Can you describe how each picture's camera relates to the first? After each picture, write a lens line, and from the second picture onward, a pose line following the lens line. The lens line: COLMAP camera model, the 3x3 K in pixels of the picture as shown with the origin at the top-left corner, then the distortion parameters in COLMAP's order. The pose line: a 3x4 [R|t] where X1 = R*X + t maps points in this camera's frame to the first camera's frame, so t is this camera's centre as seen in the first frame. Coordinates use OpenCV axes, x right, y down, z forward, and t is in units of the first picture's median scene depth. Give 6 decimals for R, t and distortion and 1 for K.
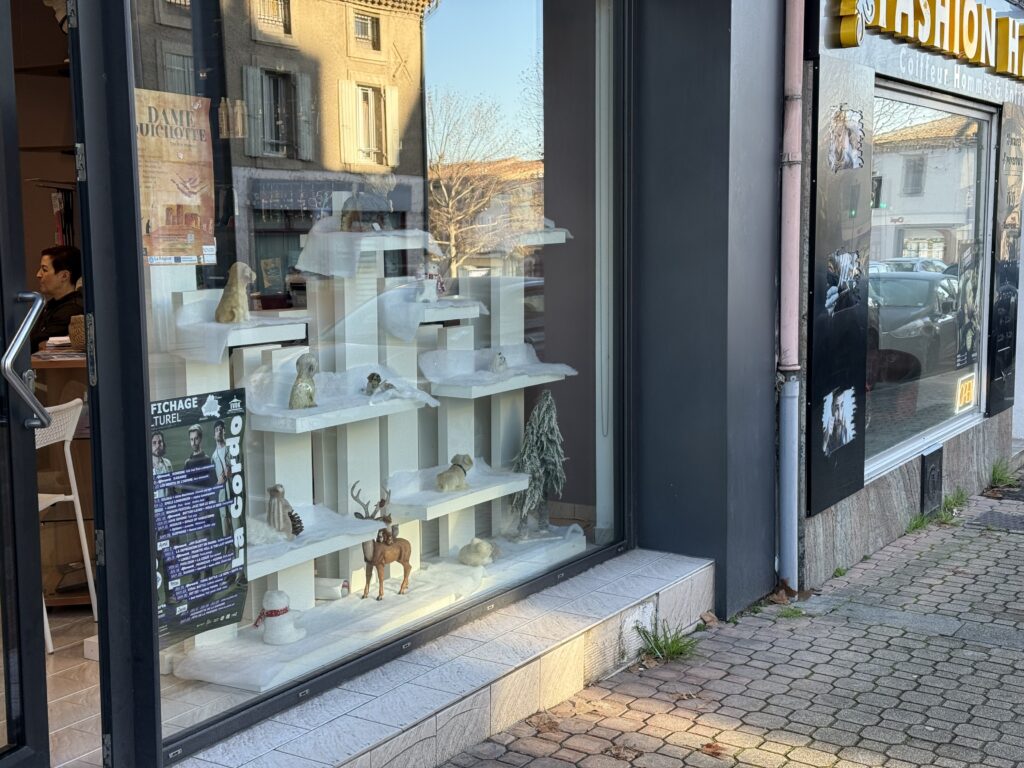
lens RADIAL K [[1428.1, 0, 494.1], [0, 1428.1, 421.0], [0, 0, 1]] dist [0.113070, 0.000000]
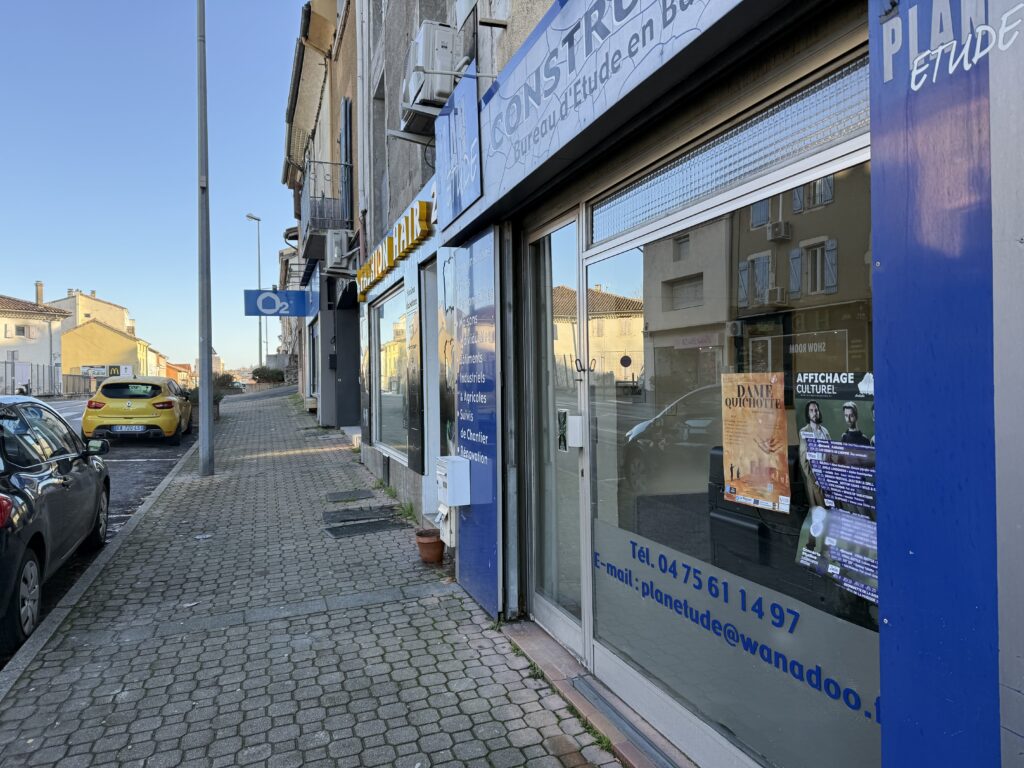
lens RADIAL K [[715.9, 0, 514.6], [0, 715.9, 384.6], [0, 0, 1]] dist [0.062596, -0.075563]
pose [[-0.628957, 0.034356, -0.776681, 0.239133], [-0.085071, 0.989983, 0.112681, -0.032226], [0.772772, 0.136944, -0.619734, 0.797011]]
